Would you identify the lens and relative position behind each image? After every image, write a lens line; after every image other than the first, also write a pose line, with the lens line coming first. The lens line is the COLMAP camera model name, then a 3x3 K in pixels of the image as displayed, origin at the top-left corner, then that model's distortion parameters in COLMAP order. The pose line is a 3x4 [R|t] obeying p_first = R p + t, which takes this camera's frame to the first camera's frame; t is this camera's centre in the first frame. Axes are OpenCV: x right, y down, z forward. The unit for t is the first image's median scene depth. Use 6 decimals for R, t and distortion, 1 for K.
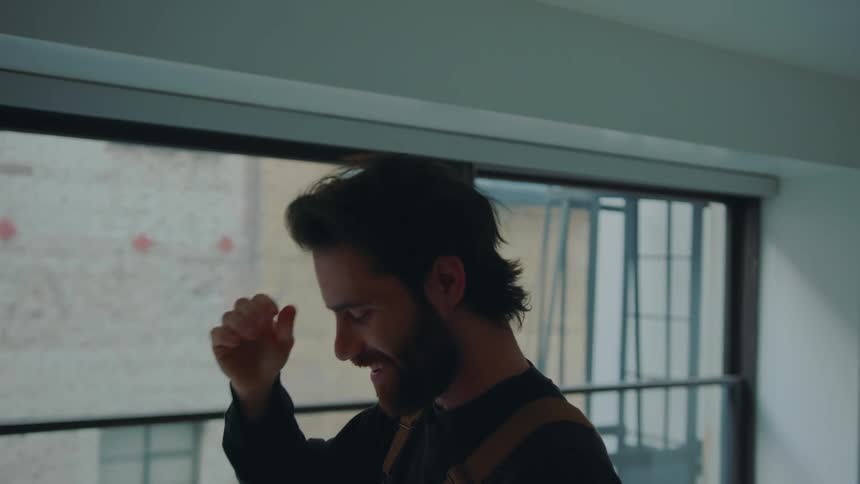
lens RADIAL K [[971.8, 0, 430.0], [0, 971.8, 242.0], [0, 0, 1]] dist [0.066504, -0.005855]
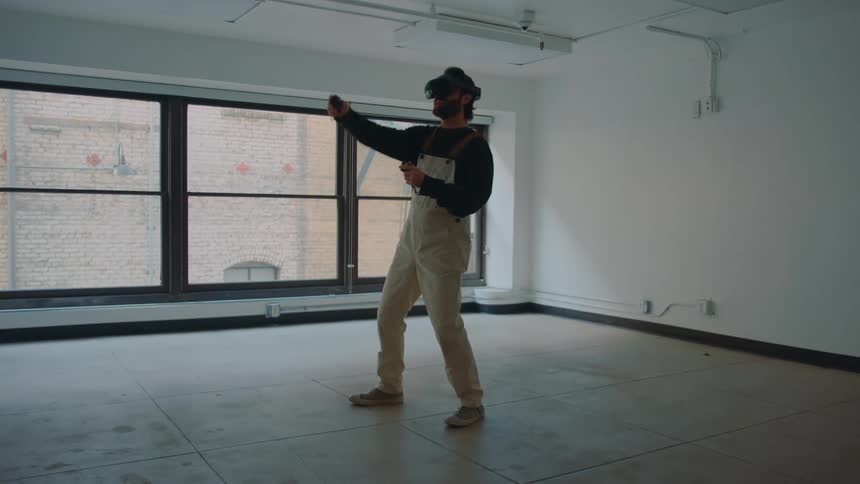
lens RADIAL K [[748.9, 0, 430.0], [0, 748.9, 242.0], [0, 0, 1]] dist [-0.024380, 0.012797]
pose [[0.998840, -0.020136, -0.043736, 0.126156], [0.023222, 0.997188, 0.071255, 0.051678], [0.042178, -0.072188, 0.996499, -0.429555]]
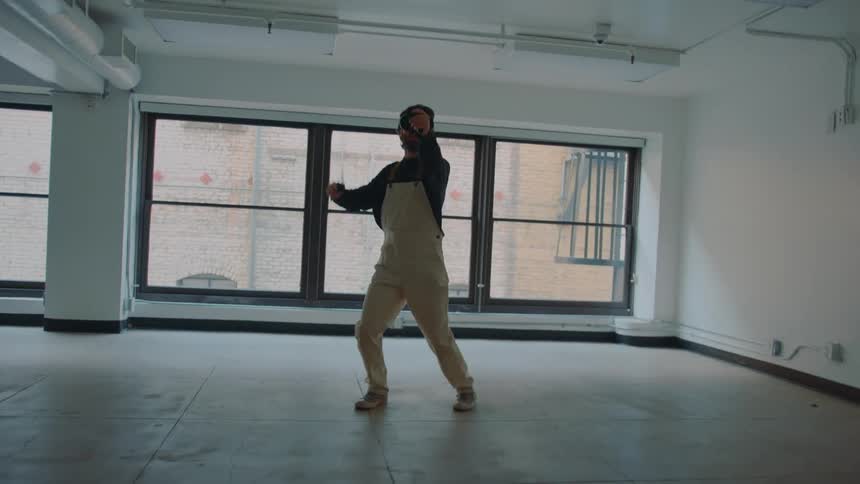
lens RADIAL K [[748.9, 0, 430.0], [0, 748.9, 242.0], [0, 0, 1]] dist [-0.024380, 0.012797]
pose [[0.910109, 0.010412, -0.414239, 0.293441], [-0.001501, 0.999761, 0.021832, 0.067132], [0.414367, -0.019248, 0.909906, -0.401354]]
